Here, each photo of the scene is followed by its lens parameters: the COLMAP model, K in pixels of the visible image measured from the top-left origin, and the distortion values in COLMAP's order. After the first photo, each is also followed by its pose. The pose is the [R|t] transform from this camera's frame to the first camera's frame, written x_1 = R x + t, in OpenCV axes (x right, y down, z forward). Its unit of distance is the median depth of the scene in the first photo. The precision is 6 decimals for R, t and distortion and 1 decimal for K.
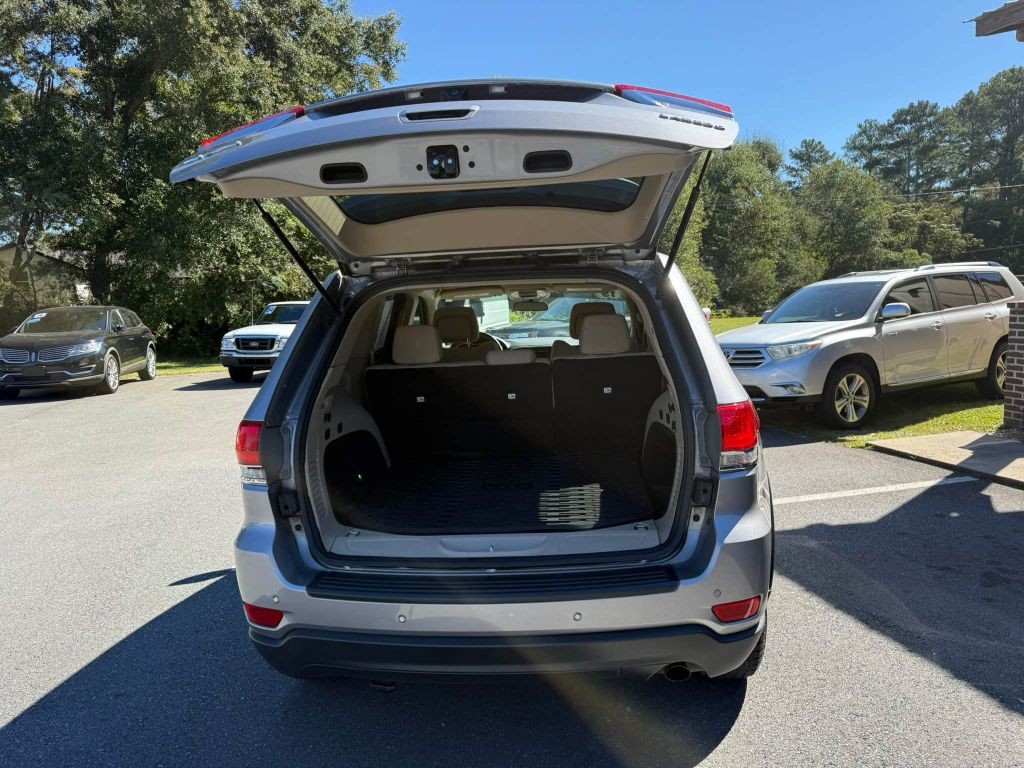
lens RADIAL K [[729.6, 0, 515.0], [0, 729.6, 390.4], [0, 0, 1]] dist [0.026178, -0.047297]
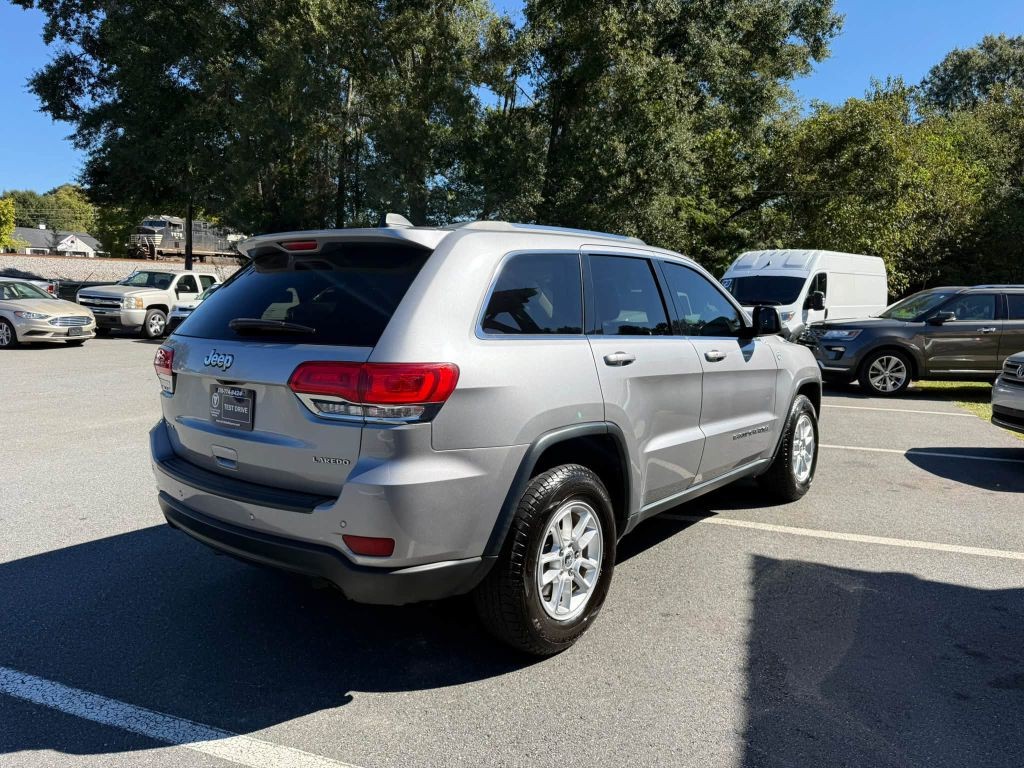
lens RADIAL K [[738.9, 0, 507.4], [0, 738.9, 384.2], [0, 0, 1]] dist [-0.002128, 0.000095]
pose [[0.839209, 0.094383, -0.535556, 0.200530], [-0.095107, 0.995118, 0.026343, 0.004738], [0.535427, 0.028828, 0.844089, 0.048499]]
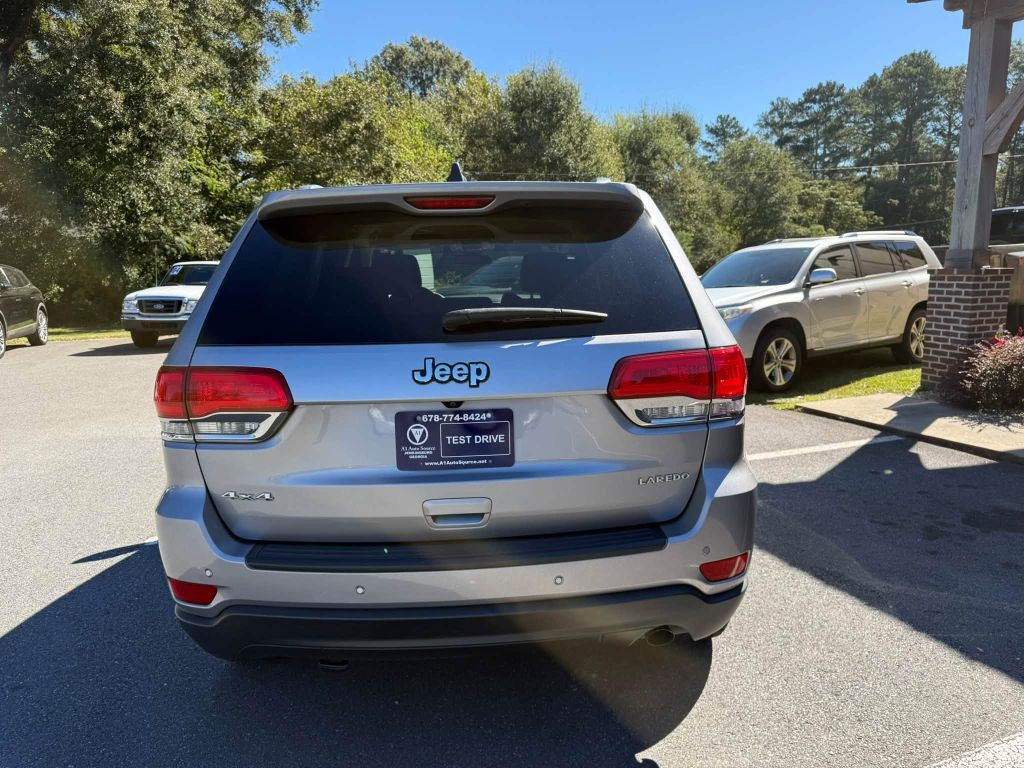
lens RADIAL K [[733.8, 0, 521.4], [0, 733.8, 397.4], [0, 0, 1]] dist [-0.001562, -0.007610]
pose [[0.993134, -0.004271, 0.116902, -0.015676], [-0.001573, 0.998756, 0.049846, 0.009266], [-0.116969, -0.049688, 0.991892, 0.028952]]
